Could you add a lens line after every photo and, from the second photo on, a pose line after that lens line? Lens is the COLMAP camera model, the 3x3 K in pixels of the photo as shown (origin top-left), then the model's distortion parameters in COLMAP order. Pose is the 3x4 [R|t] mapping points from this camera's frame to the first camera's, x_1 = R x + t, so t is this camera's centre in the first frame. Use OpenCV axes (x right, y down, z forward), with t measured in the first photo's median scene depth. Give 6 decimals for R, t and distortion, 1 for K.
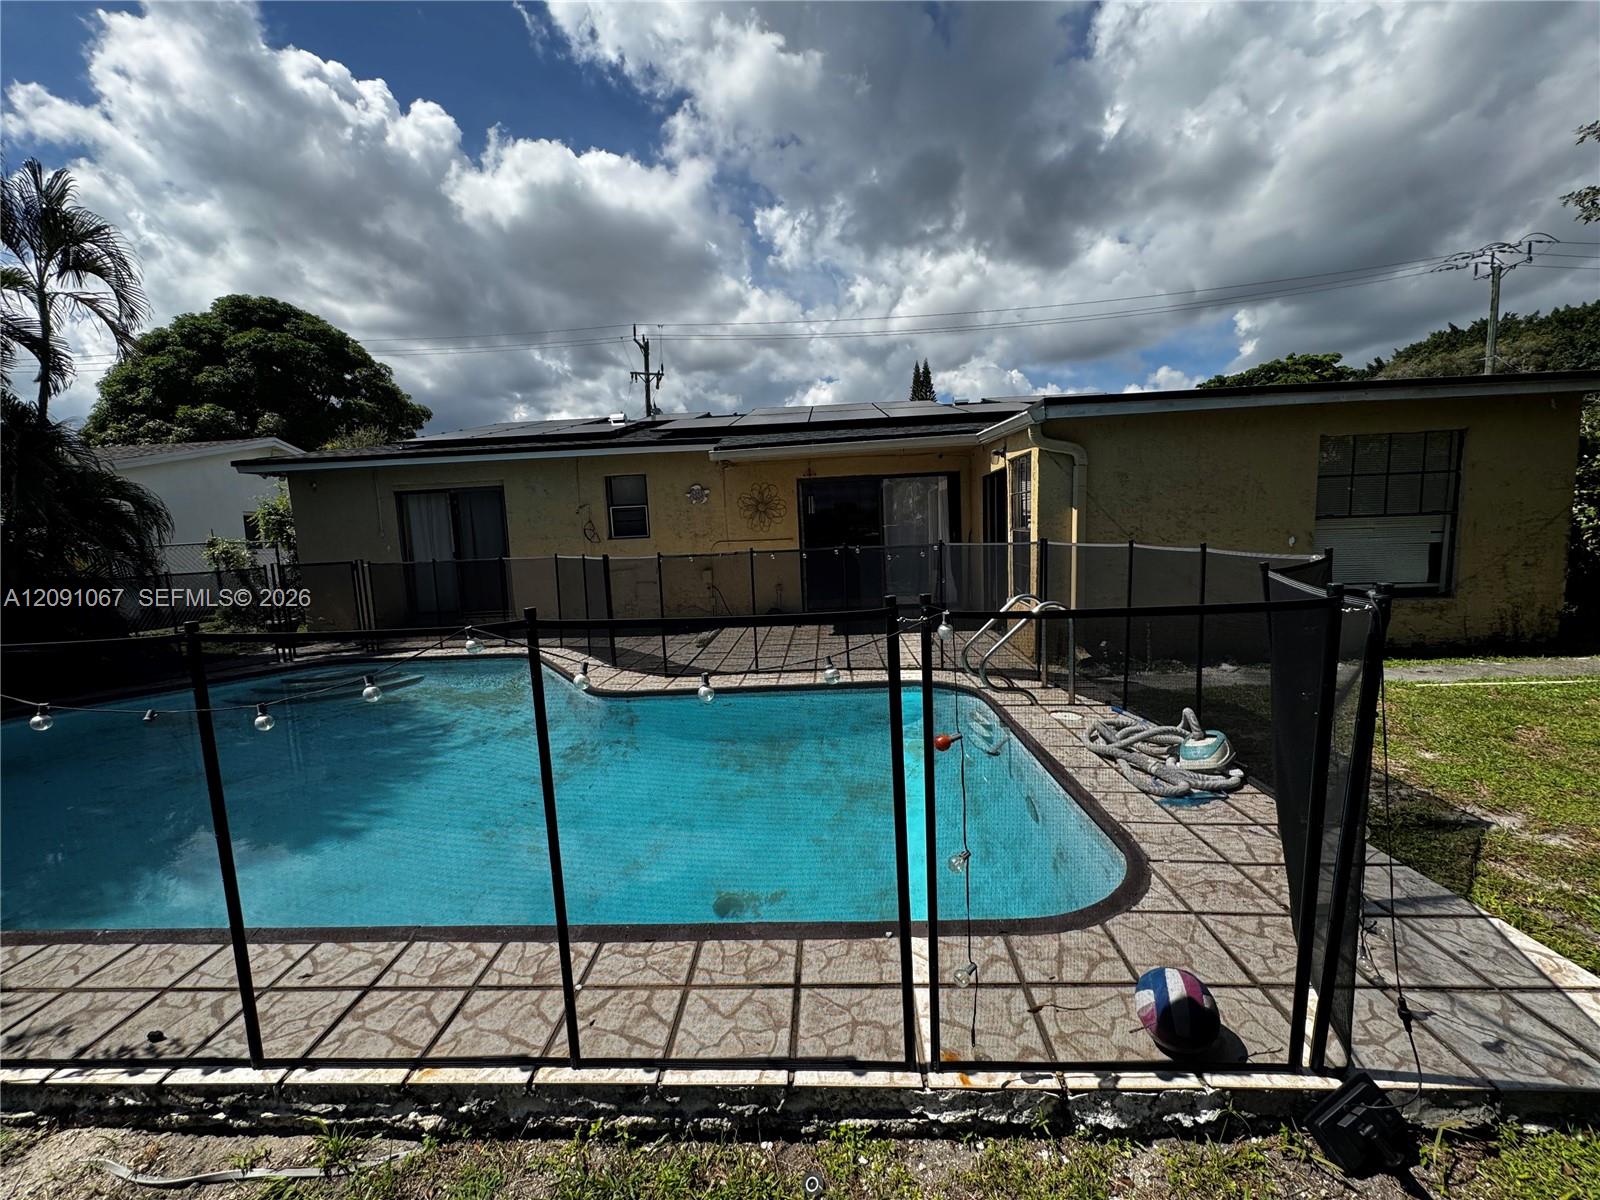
lens RADIAL K [[638.0, 0, 788.3], [0, 638.0, 604.5], [0, 0, 1]] dist [-0.001002, 0.000029]
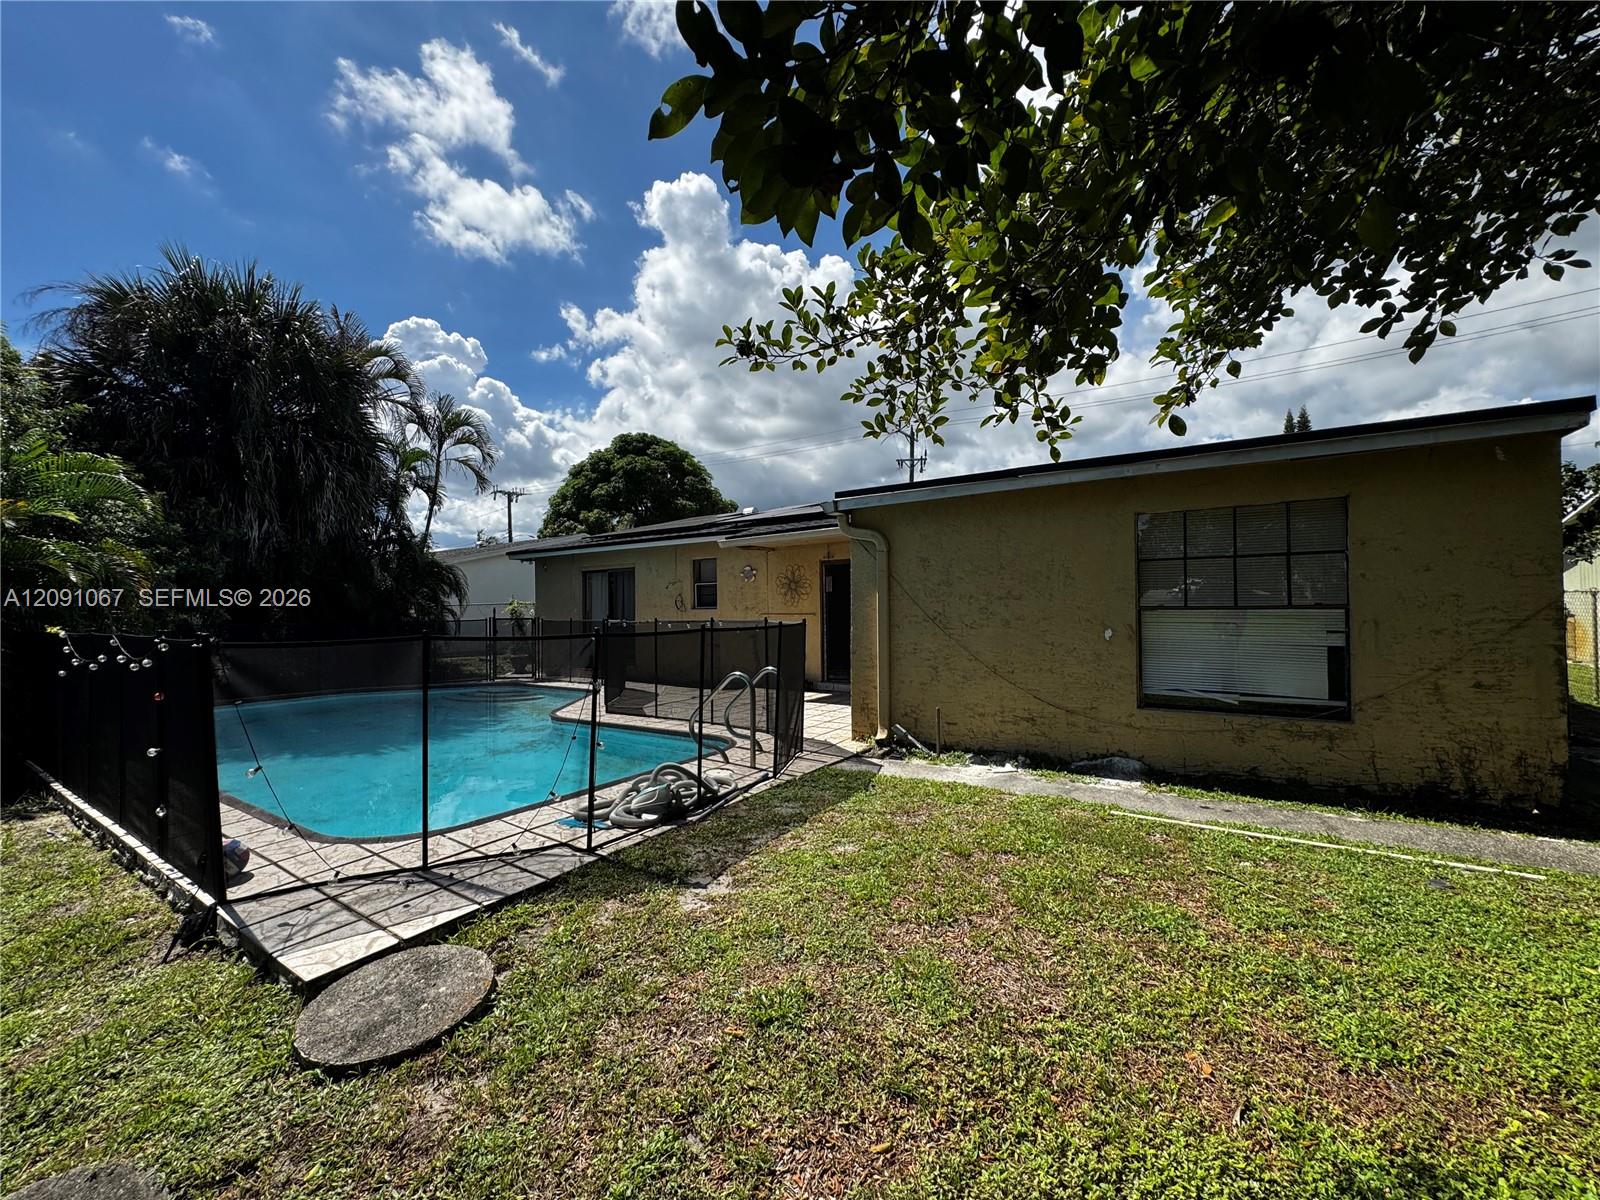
lens RADIAL K [[638.0, 0, 791.9], [0, 638.0, 592.6], [0, 0, 1]] dist [-0.001002, 0.000029]
pose [[0.859849, 0.018789, -0.510203, 0.211601], [-0.086231, 0.990310, -0.108857, -0.005844], [0.503214, 0.137596, 0.853137, 0.009568]]
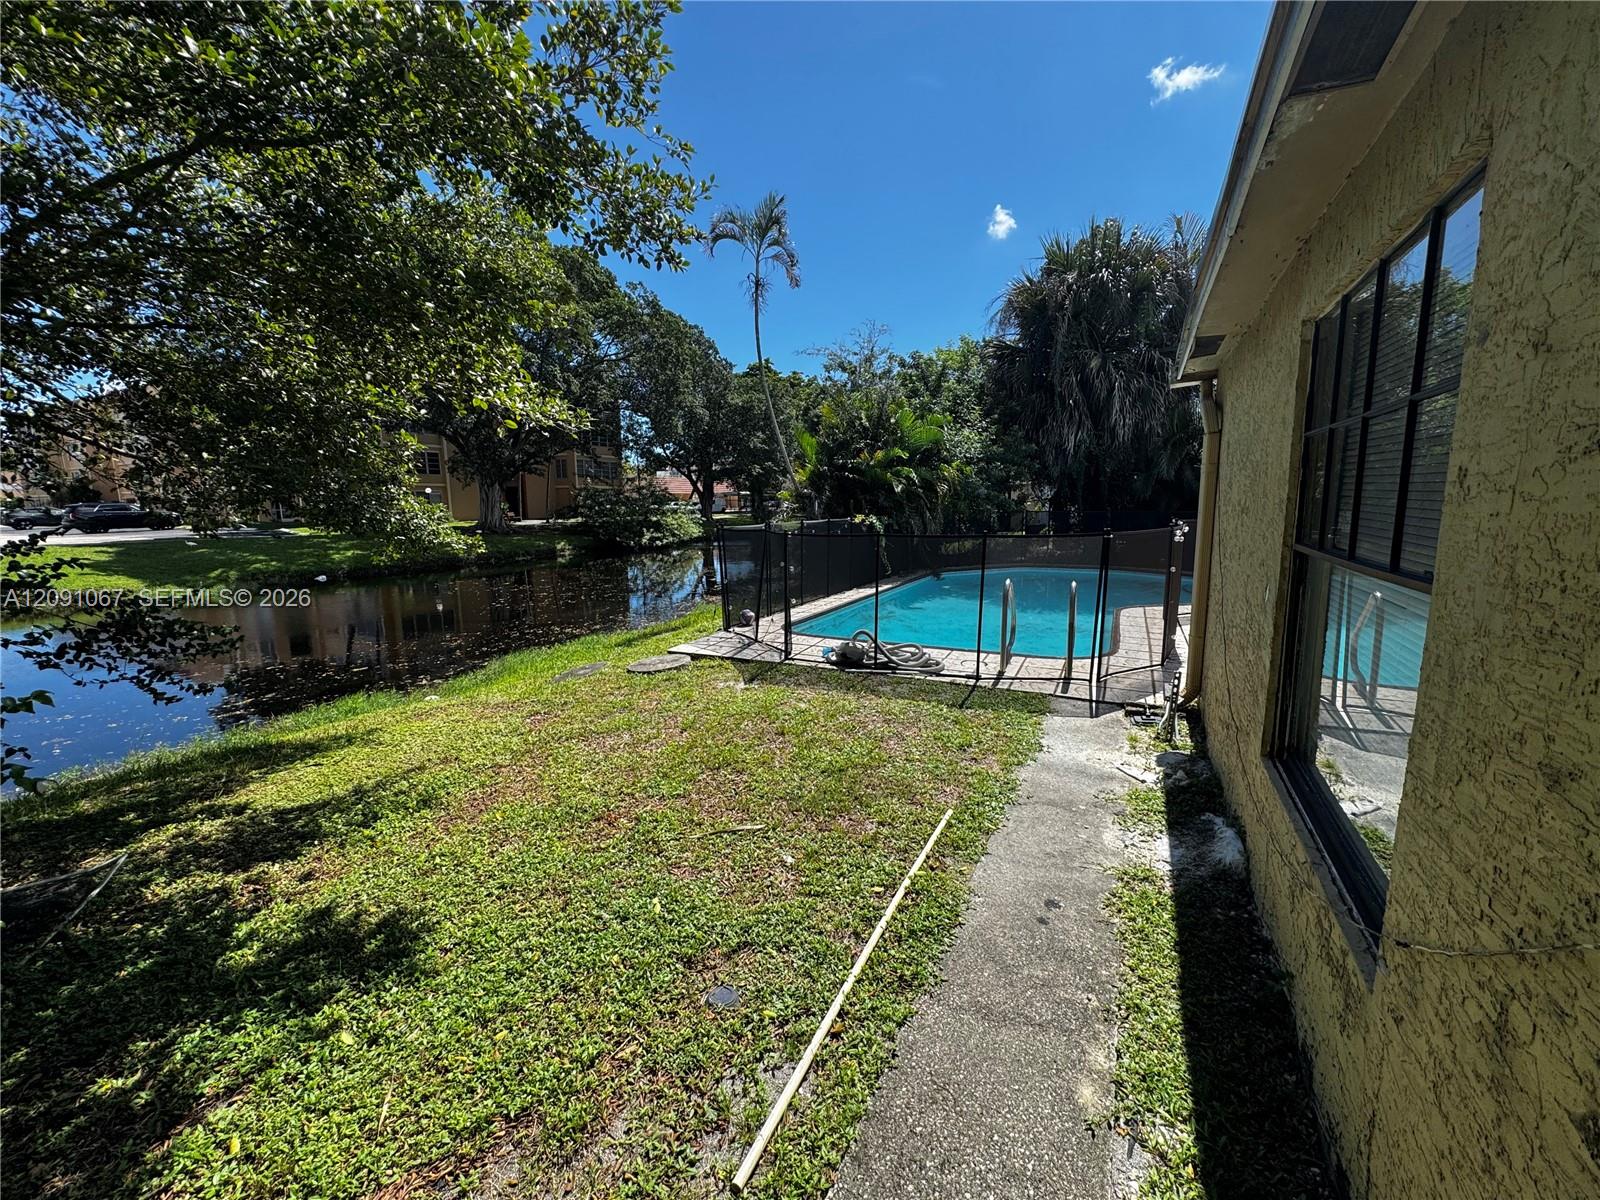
lens RADIAL K [[638.0, 0, 796.0], [0, 638.0, 599.6], [0, 0, 1]] dist [-0.001002, 0.000029]
pose [[-0.416256, 0.181561, -0.890936, 0.313265], [-0.081979, 0.968376, 0.235644, -0.040091], [0.905544, 0.171127, -0.388208, 0.214621]]
